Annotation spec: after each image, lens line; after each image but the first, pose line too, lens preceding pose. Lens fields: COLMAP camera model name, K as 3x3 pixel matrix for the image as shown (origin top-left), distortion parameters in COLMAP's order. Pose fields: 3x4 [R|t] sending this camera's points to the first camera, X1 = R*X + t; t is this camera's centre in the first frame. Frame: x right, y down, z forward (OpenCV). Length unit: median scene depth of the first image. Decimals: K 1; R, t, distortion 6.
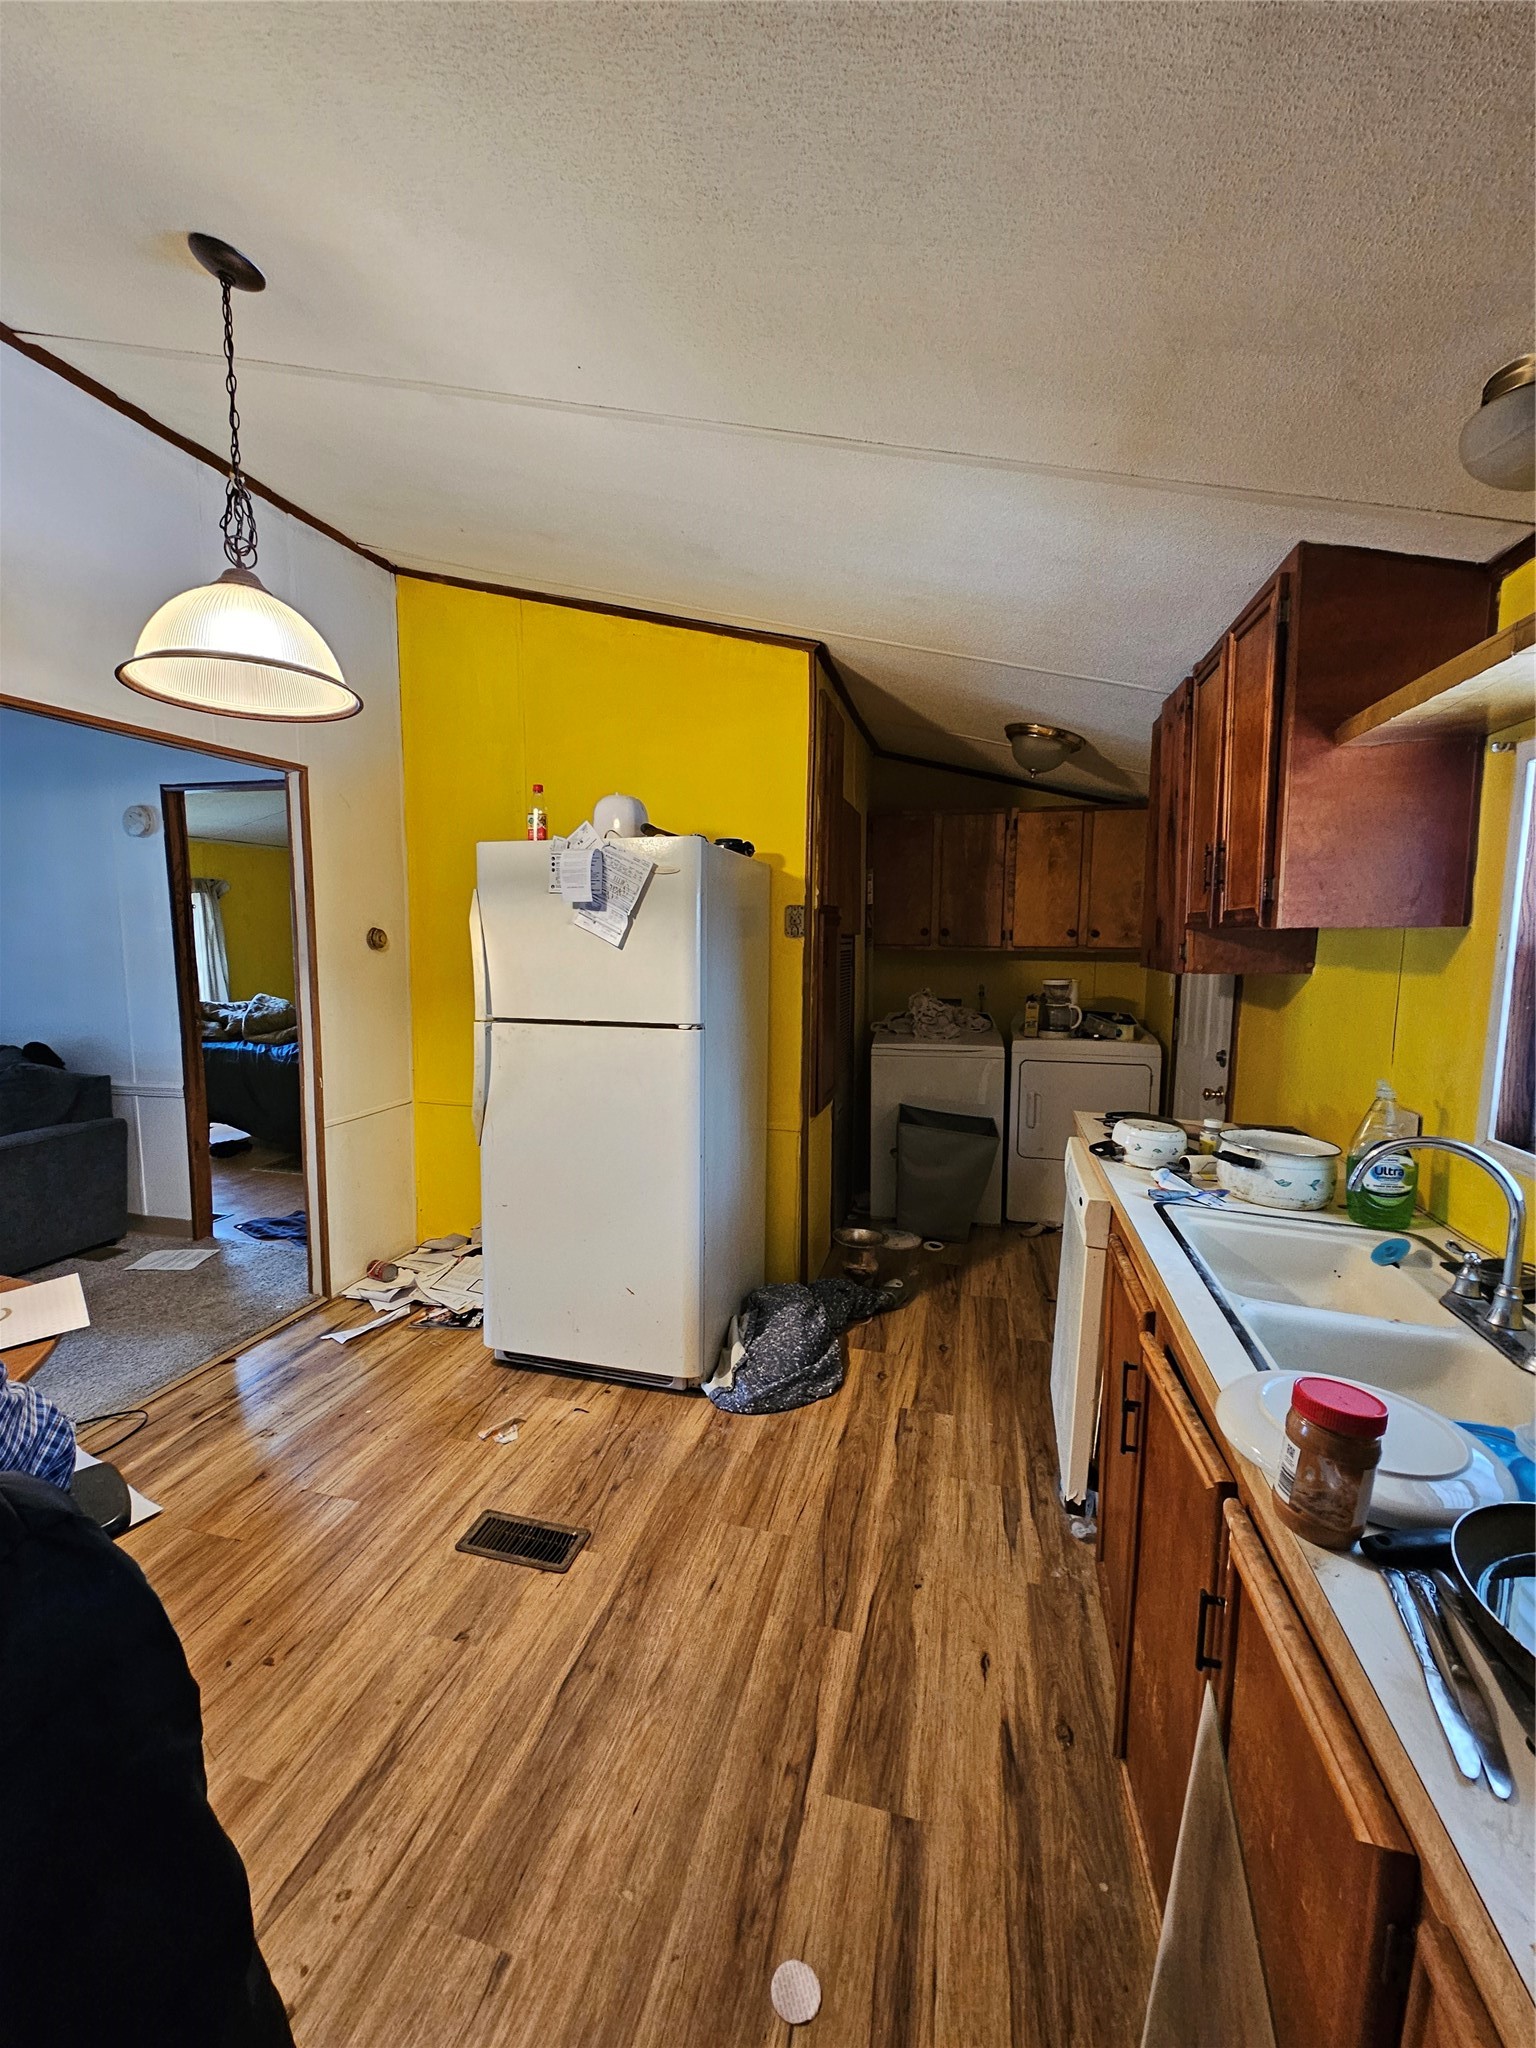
lens RADIAL K [[836.8, 0, 765.2], [0, 836.8, 1018.6], [0, 0, 1]] dist [-0.006487, 0.000731]
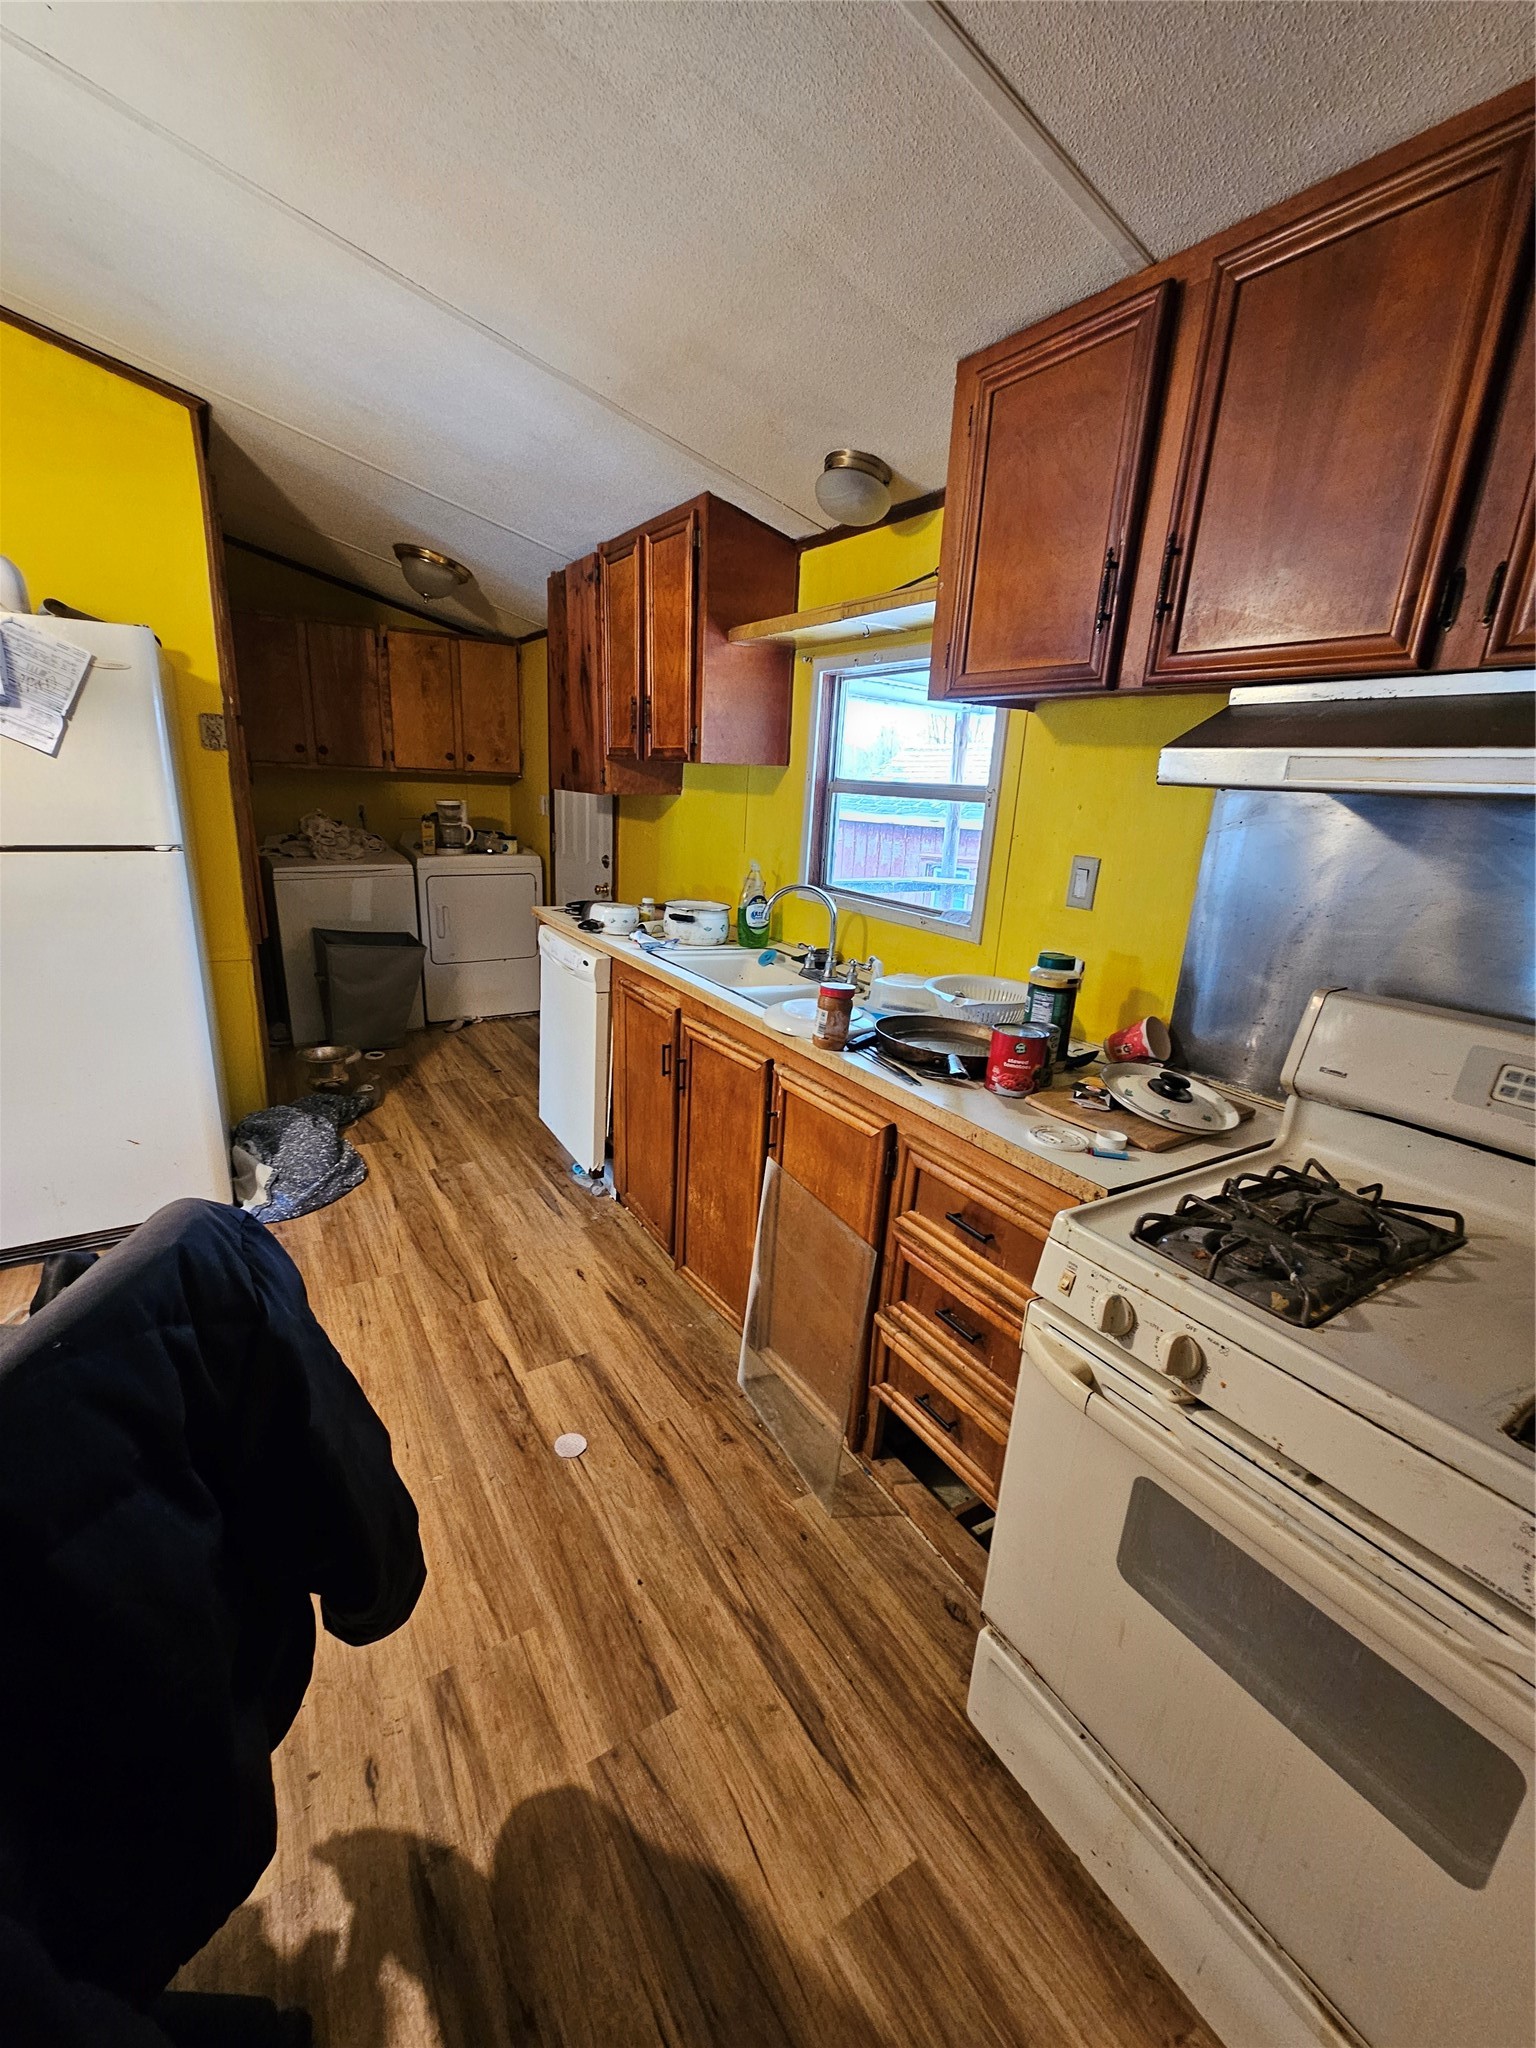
lens RADIAL K [[836.8, 0, 754.9], [0, 836.8, 1020.1], [0, 0, 1]] dist [-0.006487, 0.000731]
pose [[0.682531, -0.179821, 0.708390, -0.332923], [0.031628, 0.975618, 0.217183, 0.015043], [-0.730172, -0.125829, 0.671577, -0.111343]]
